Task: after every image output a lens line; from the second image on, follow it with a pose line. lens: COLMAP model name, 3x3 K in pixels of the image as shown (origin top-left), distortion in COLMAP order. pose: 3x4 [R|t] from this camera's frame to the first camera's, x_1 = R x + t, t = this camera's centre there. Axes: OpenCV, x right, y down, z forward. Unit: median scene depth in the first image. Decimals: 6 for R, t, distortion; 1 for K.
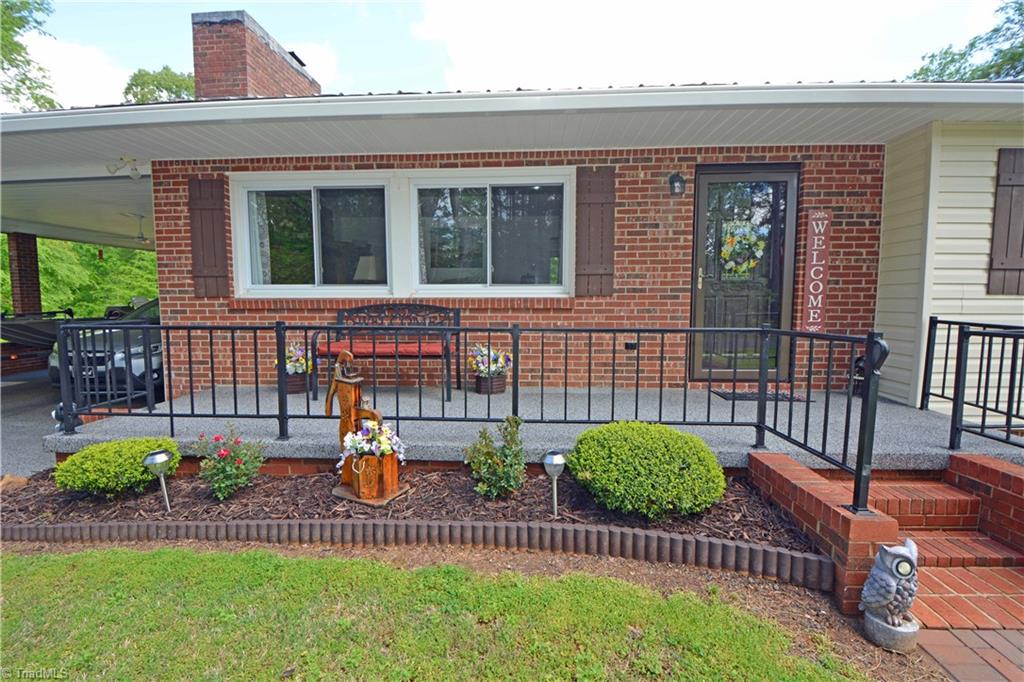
lens RADIAL K [[450.5, 0, 512.0], [0, 450.5, 341.0], [0, 0, 1]] dist [0.019431, -0.027796]
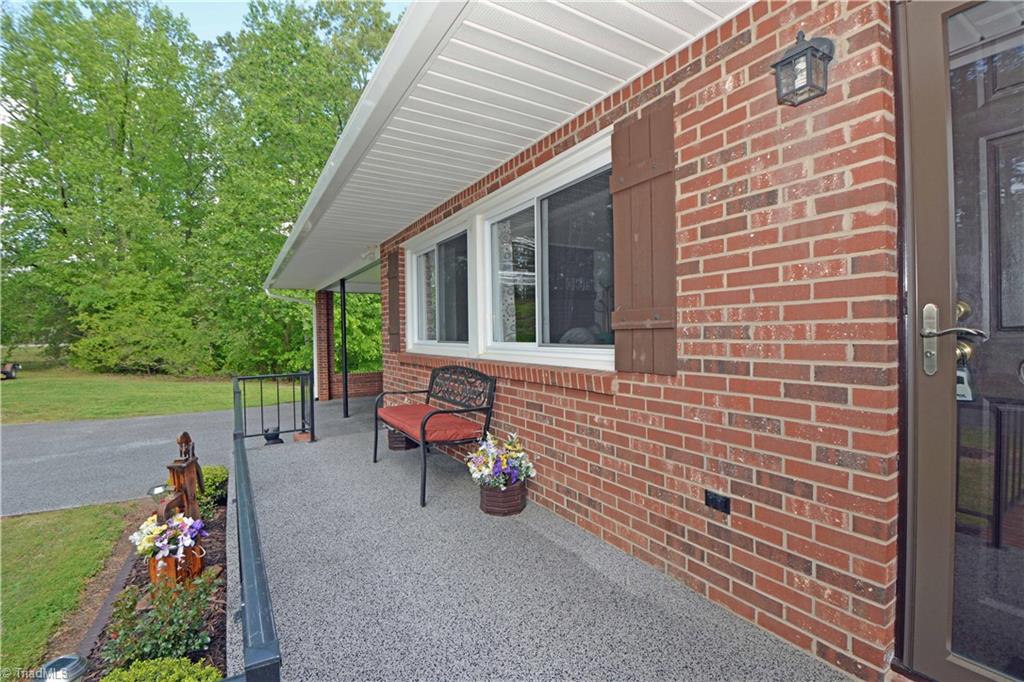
lens RADIAL K [[450.5, 0, 512.0], [0, 450.5, 341.0], [0, 0, 1]] dist [0.019431, -0.027796]
pose [[0.566398, 0.009902, -0.824072, 0.505976], [-0.063720, 0.997461, -0.031810, -0.111780], [0.821665, 0.070527, 0.565591, 0.620097]]
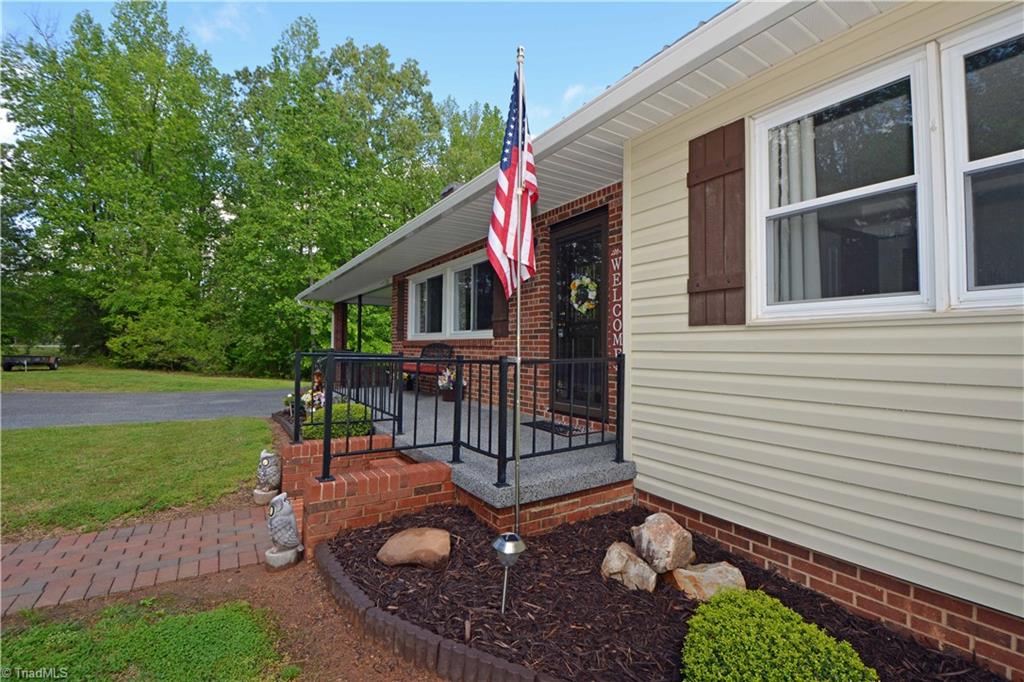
lens RADIAL K [[450.5, 0, 512.0], [0, 450.5, 341.0], [0, 0, 1]] dist [0.019431, -0.027796]
pose [[0.585801, -0.004249, -0.810444, 1.298090], [-0.089108, 0.993586, -0.069618, 0.001689], [0.805541, 0.112999, 0.581665, 0.261240]]
